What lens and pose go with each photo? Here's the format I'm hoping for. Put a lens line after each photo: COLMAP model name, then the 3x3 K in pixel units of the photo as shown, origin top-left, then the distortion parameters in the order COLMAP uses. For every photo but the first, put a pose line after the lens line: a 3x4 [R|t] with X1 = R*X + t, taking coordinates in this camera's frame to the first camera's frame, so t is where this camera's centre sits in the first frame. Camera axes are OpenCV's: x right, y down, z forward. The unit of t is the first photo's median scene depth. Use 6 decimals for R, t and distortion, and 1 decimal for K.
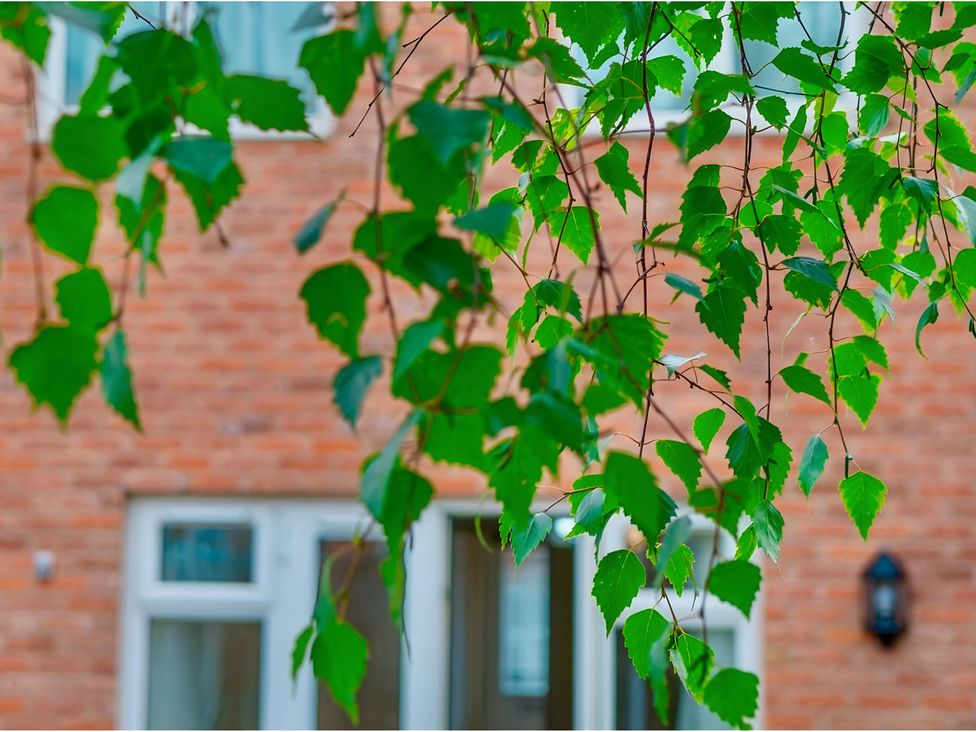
lens RADIAL K [[386.2, 0, 489.2], [0, 386.2, 366.3], [0, 0, 1]] dist [0.000786, 0.000736]
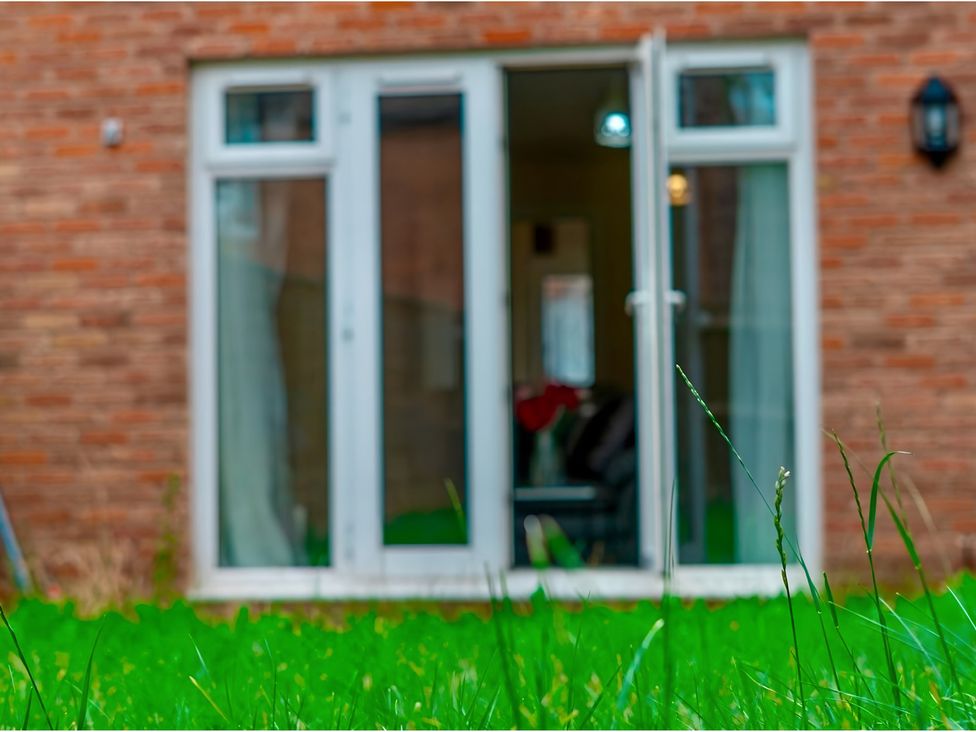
lens RADIAL K [[386.2, 0, 487.1], [0, 386.2, 366.2], [0, 0, 1]] dist [0.000786, 0.000736]
pose [[0.999723, -0.023326, -0.003174, -0.165131], [0.023349, 0.999701, 0.007278, 1.157881], [0.003003, -0.007350, 0.999968, -0.029583]]
